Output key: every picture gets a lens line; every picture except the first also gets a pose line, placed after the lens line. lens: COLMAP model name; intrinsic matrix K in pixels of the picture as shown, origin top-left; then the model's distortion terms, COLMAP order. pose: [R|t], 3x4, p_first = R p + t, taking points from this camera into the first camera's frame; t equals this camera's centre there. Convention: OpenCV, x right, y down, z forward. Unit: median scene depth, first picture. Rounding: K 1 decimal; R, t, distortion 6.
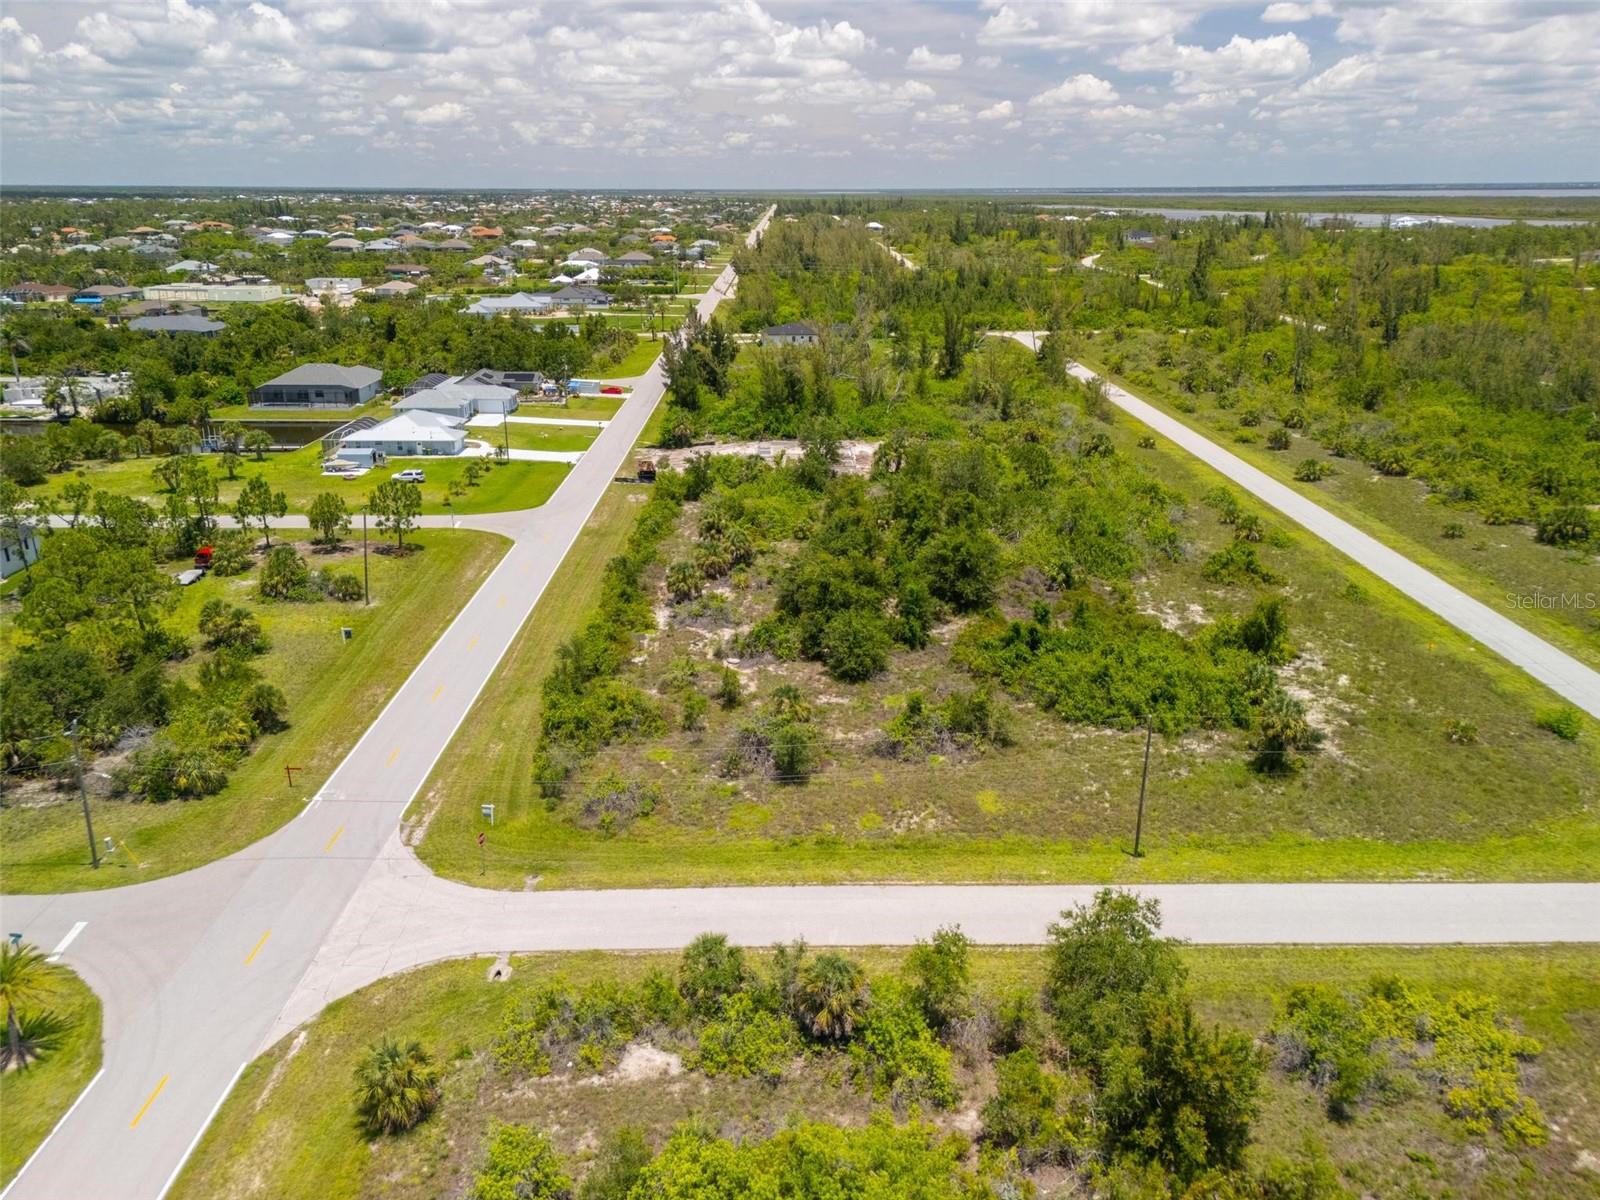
lens RADIAL K [[1178.7, 0, 803.0], [0, 1178.7, 601.4], [0, 0, 1]] dist [0.046043, -0.023148]
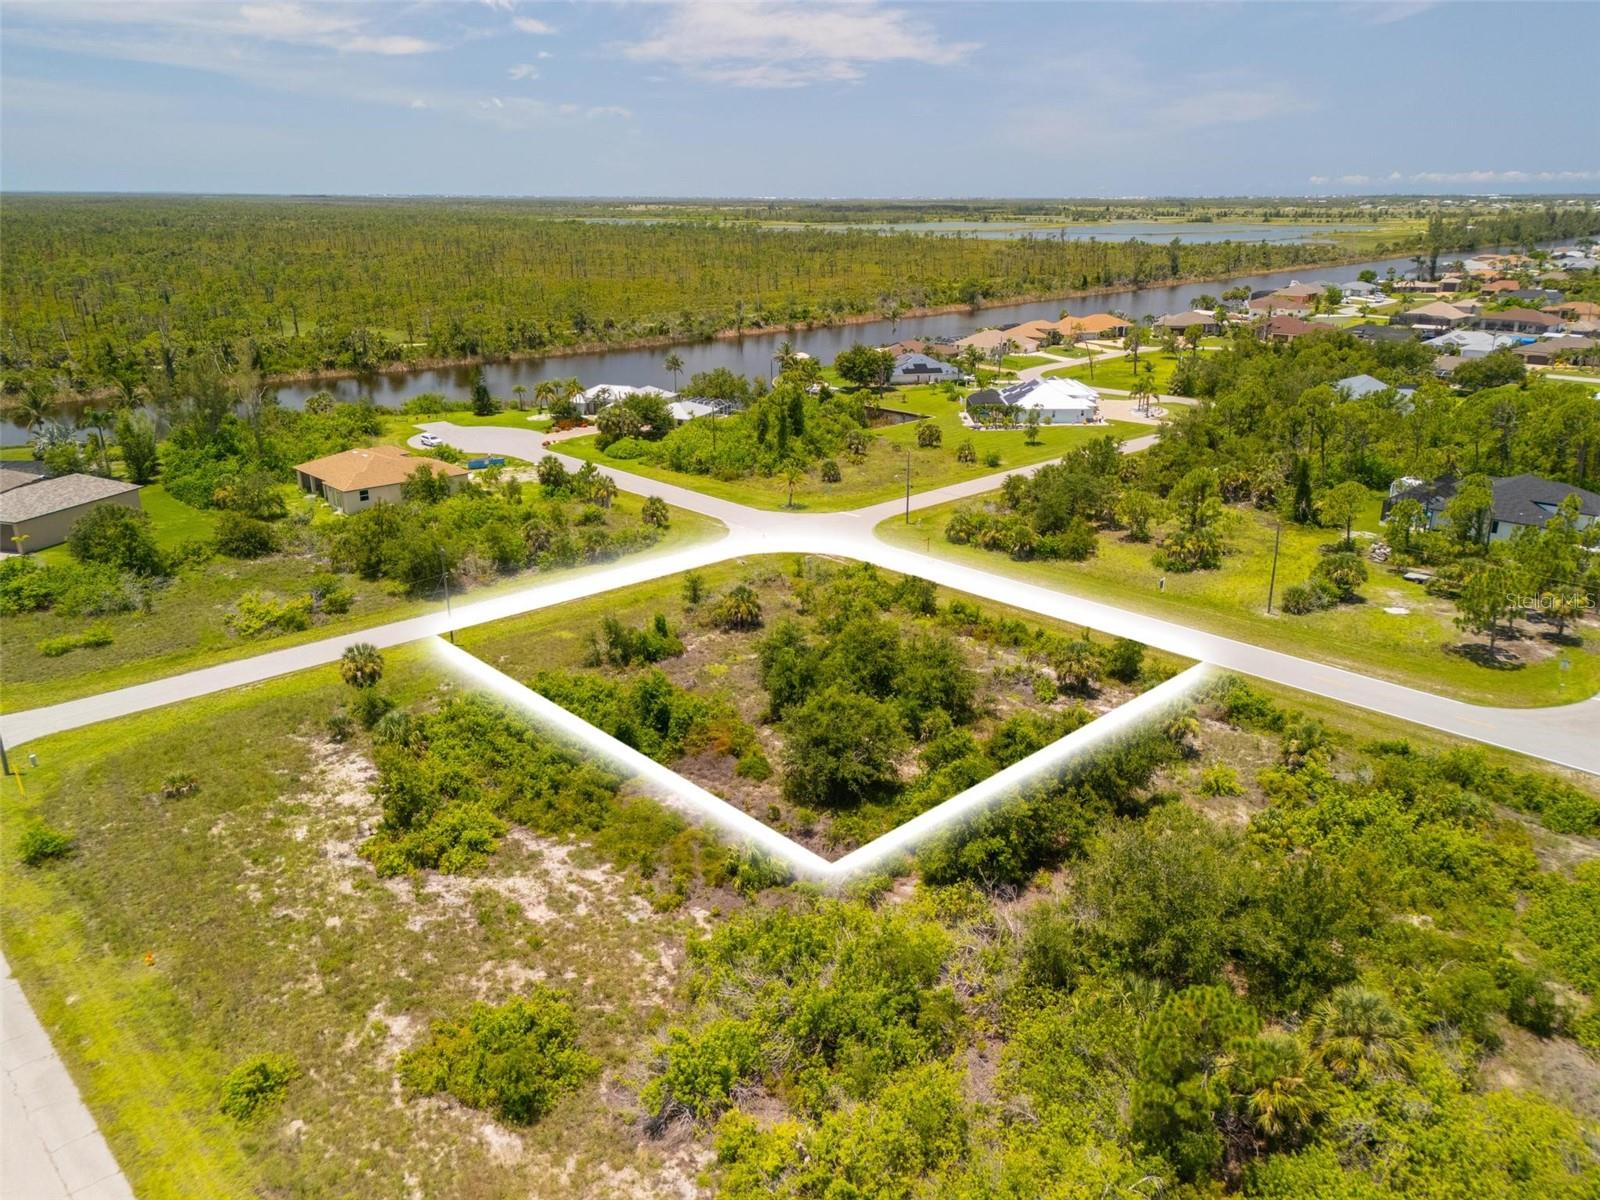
lens RADIAL K [[1178.7, 0, 814.0], [0, 1178.7, 601.7], [0, 0, 1]] dist [0.046043, -0.023148]
pose [[-0.726898, 0.220064, -0.650532, 0.402571], [-0.229596, 0.814886, 0.532210, -0.321738], [0.647229, 0.536221, -0.541813, 0.917920]]
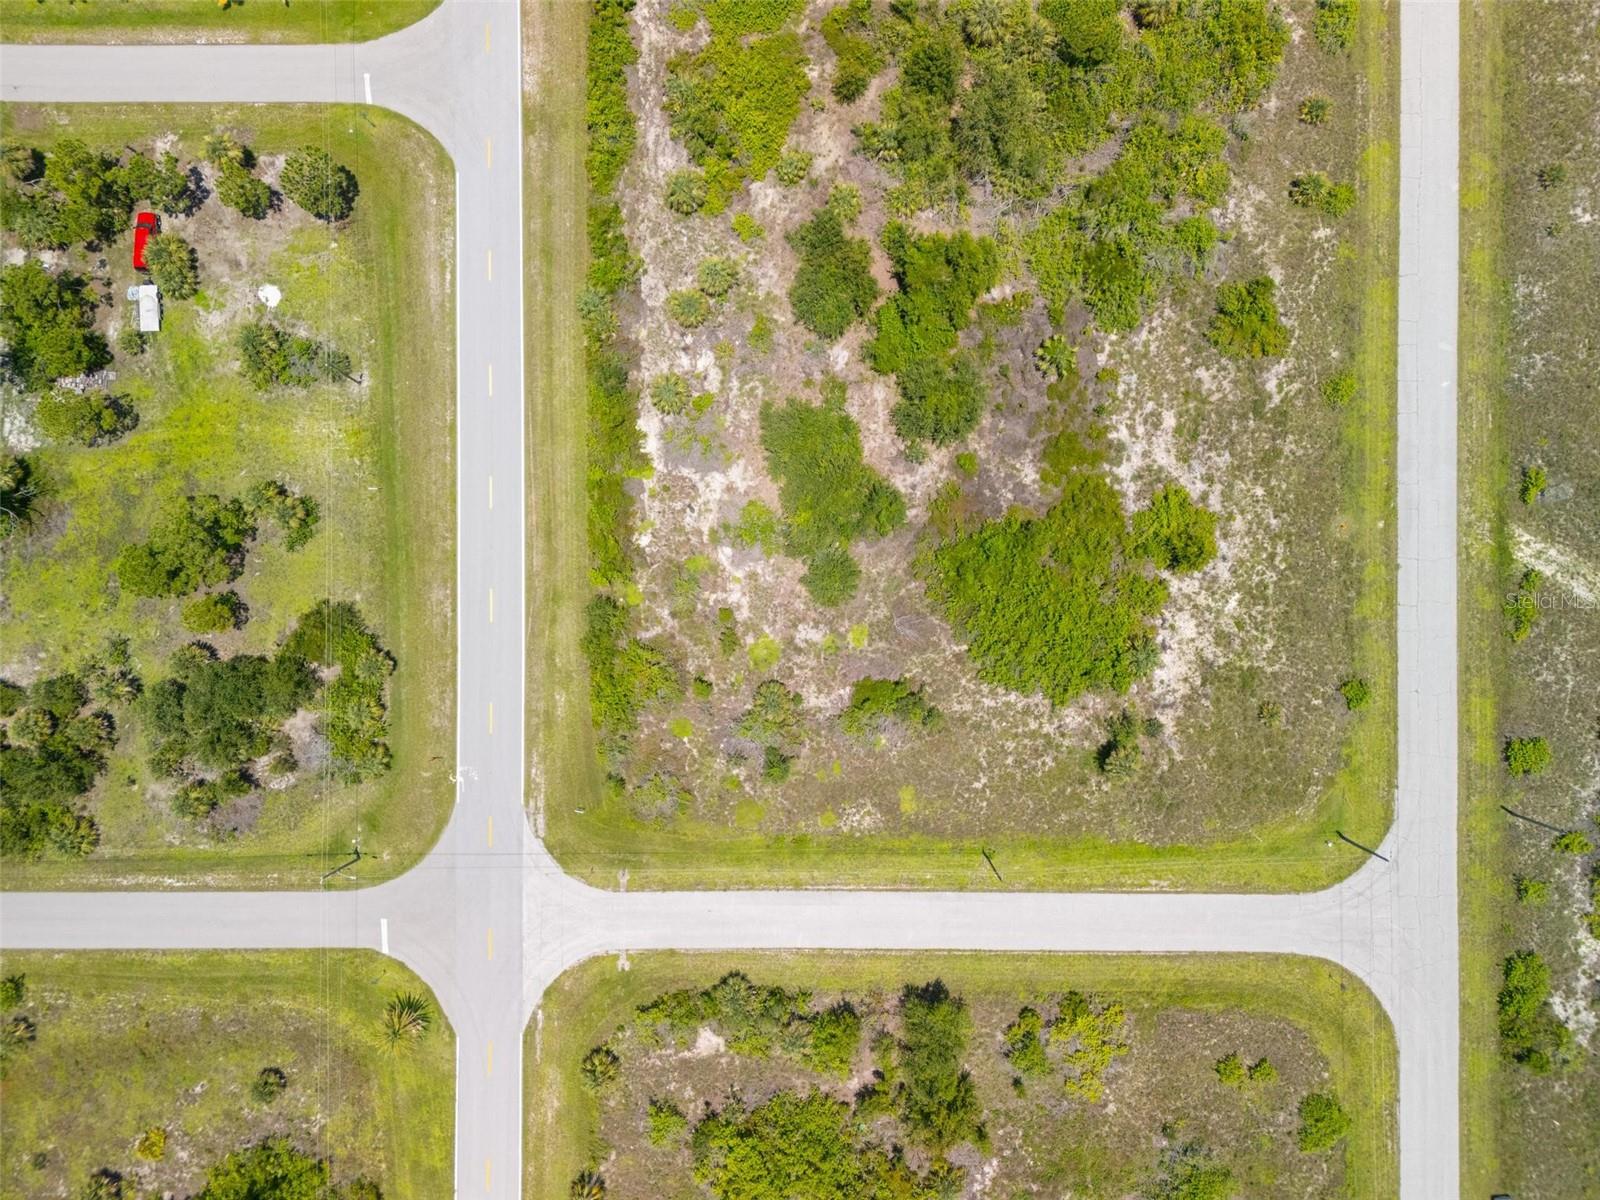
lens RADIAL K [[1178.7, 0, 799.7], [0, 1178.7, 602.2], [0, 0, 1]] dist [0.046043, -0.023148]
pose [[0.999830, 0.011325, -0.014577, 0.018477], [0.010042, 0.328959, 0.944291, -0.634226], [0.015489, -0.944276, 0.328789, 0.351473]]
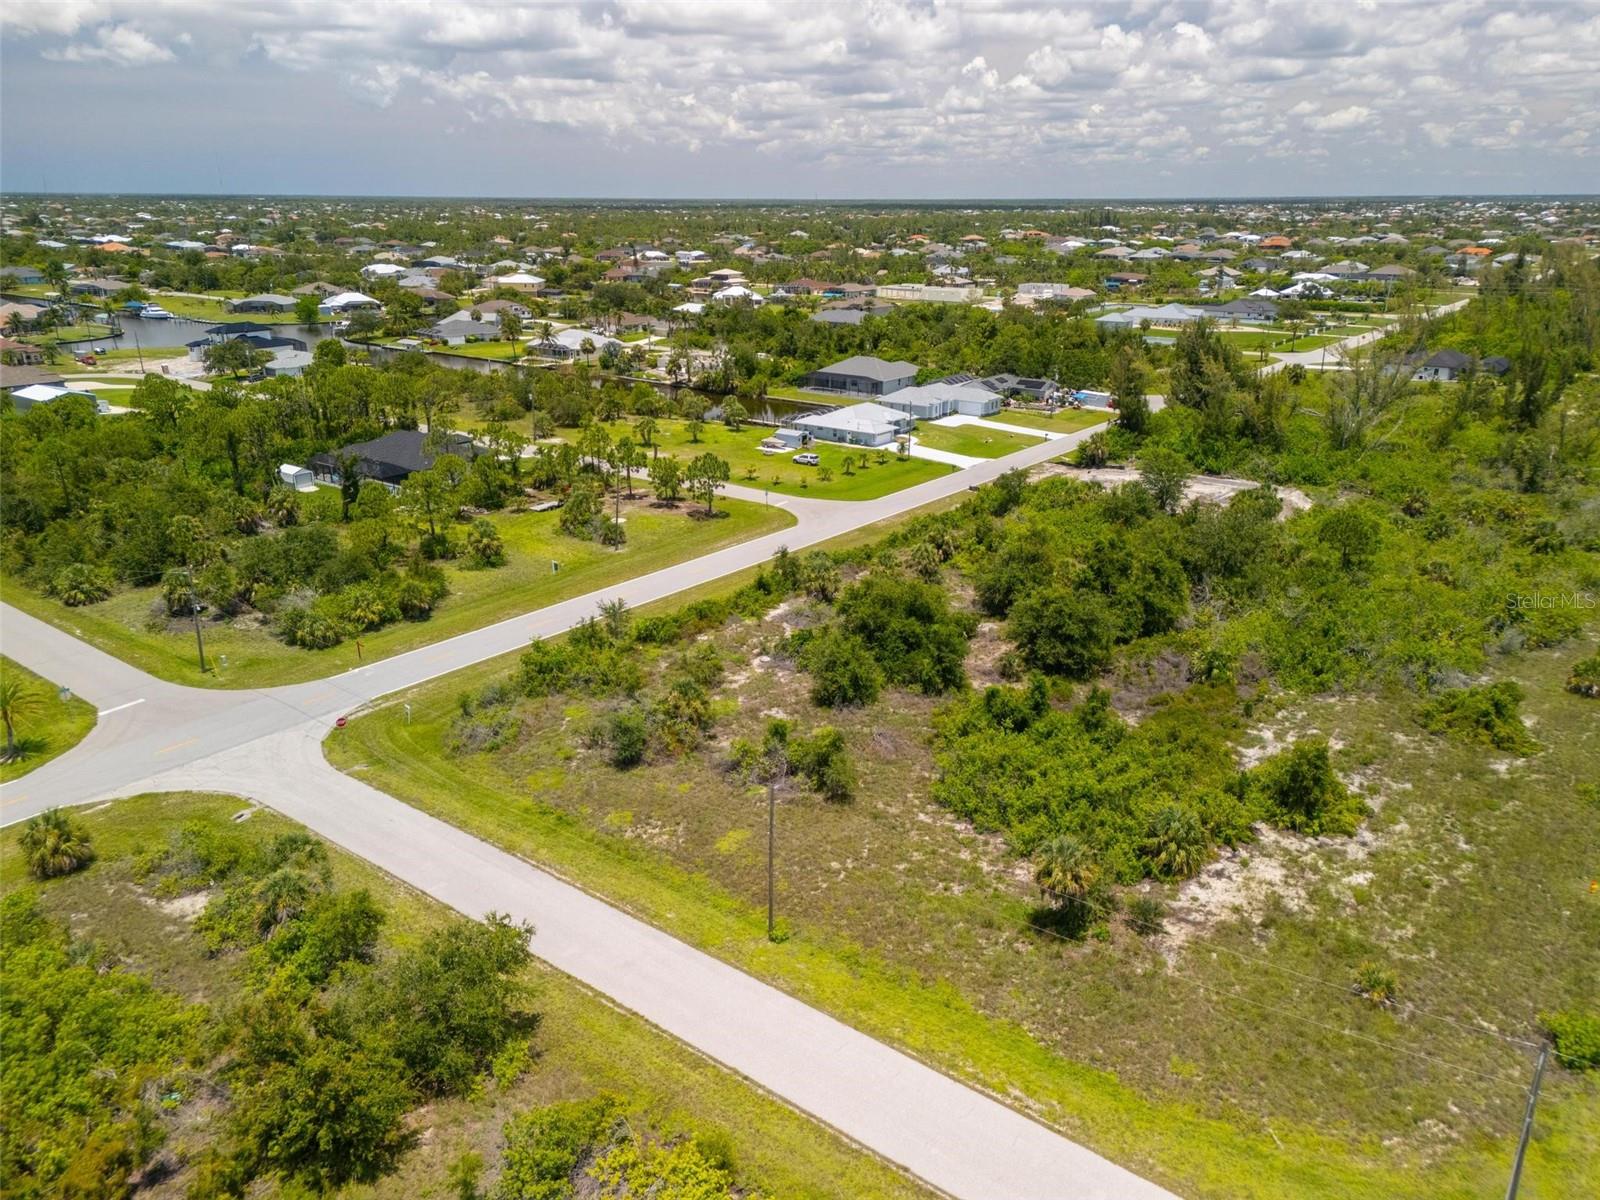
lens RADIAL K [[1178.7, 0, 805.7], [0, 1178.7, 606.8], [0, 0, 1]] dist [0.046043, -0.023148]
pose [[0.780913, 0.203677, -0.590500, 0.345597], [-0.205730, 0.976465, 0.064736, -0.041118], [0.589788, 0.070930, 0.804437, 0.121108]]
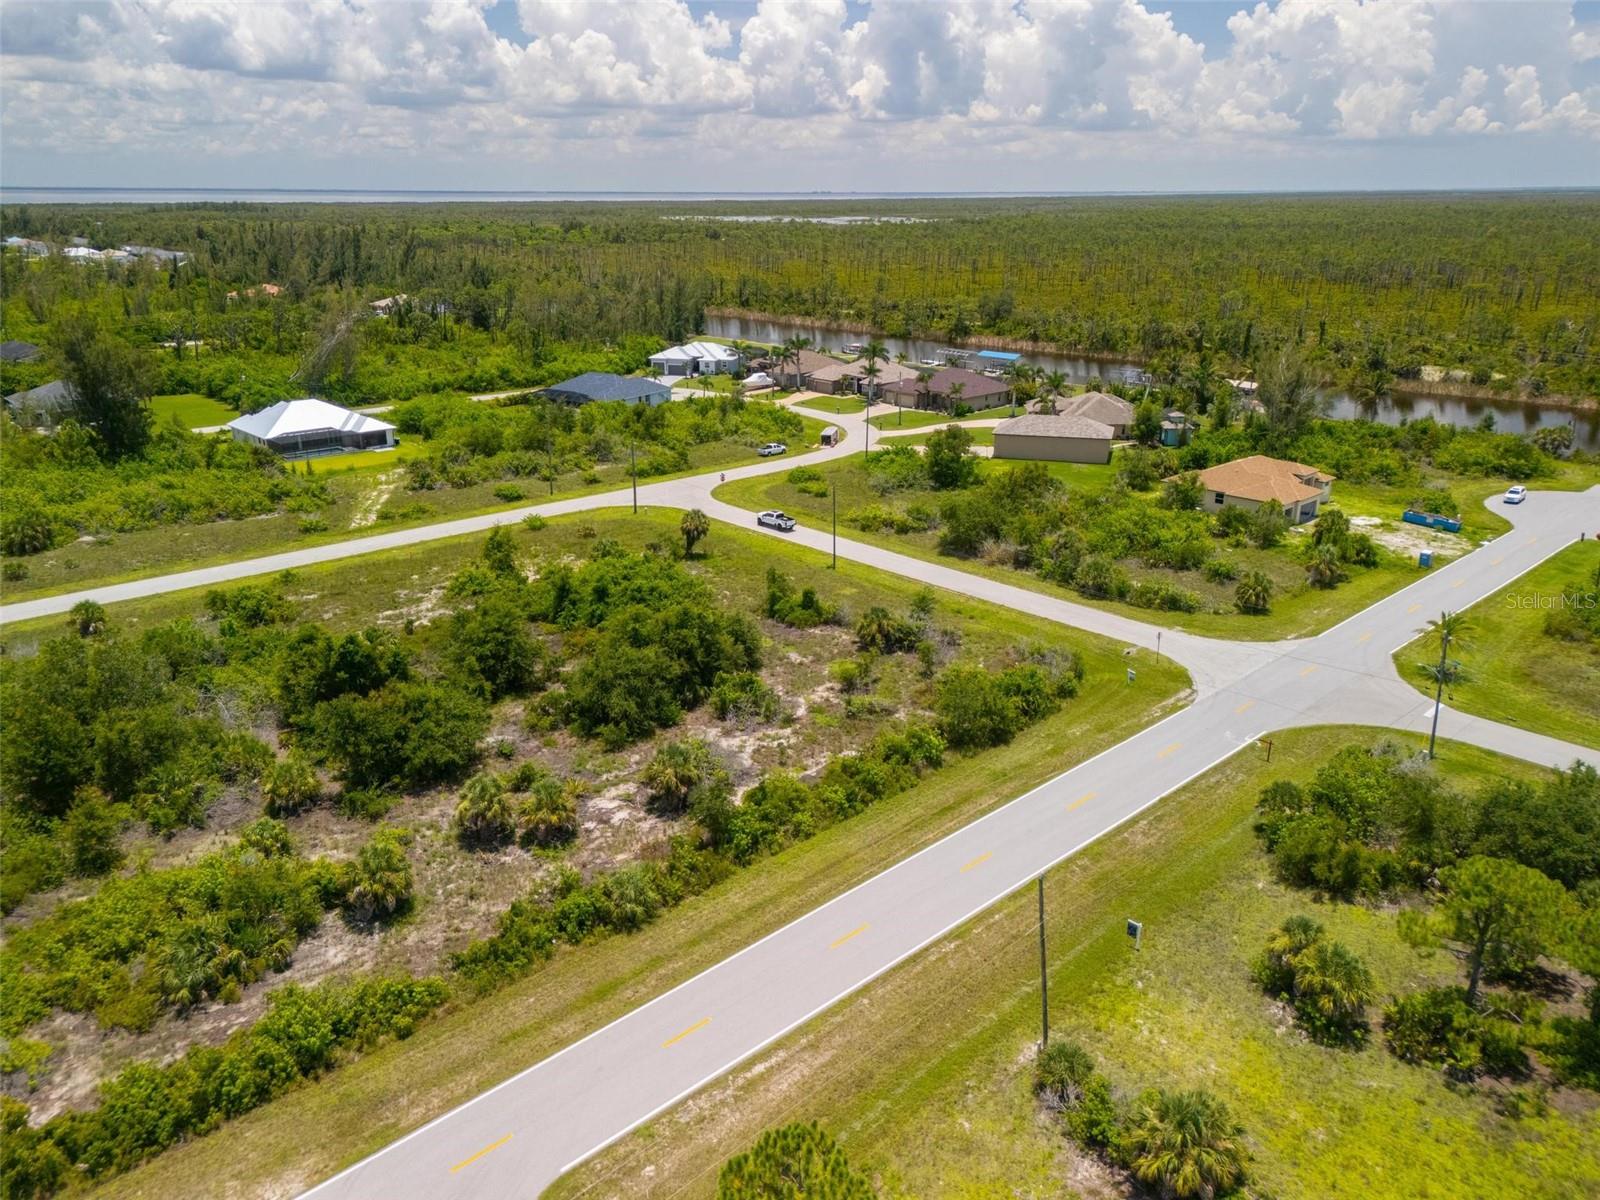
lens RADIAL K [[1178.7, 0, 808.6], [0, 1178.7, 598.0], [0, 0, 1]] dist [0.046043, -0.023148]
pose [[-0.677715, -0.240880, 0.694751, -0.425002], [0.239606, 0.820914, 0.518353, -0.306030], [-0.695192, 0.517762, -0.498630, 0.864624]]
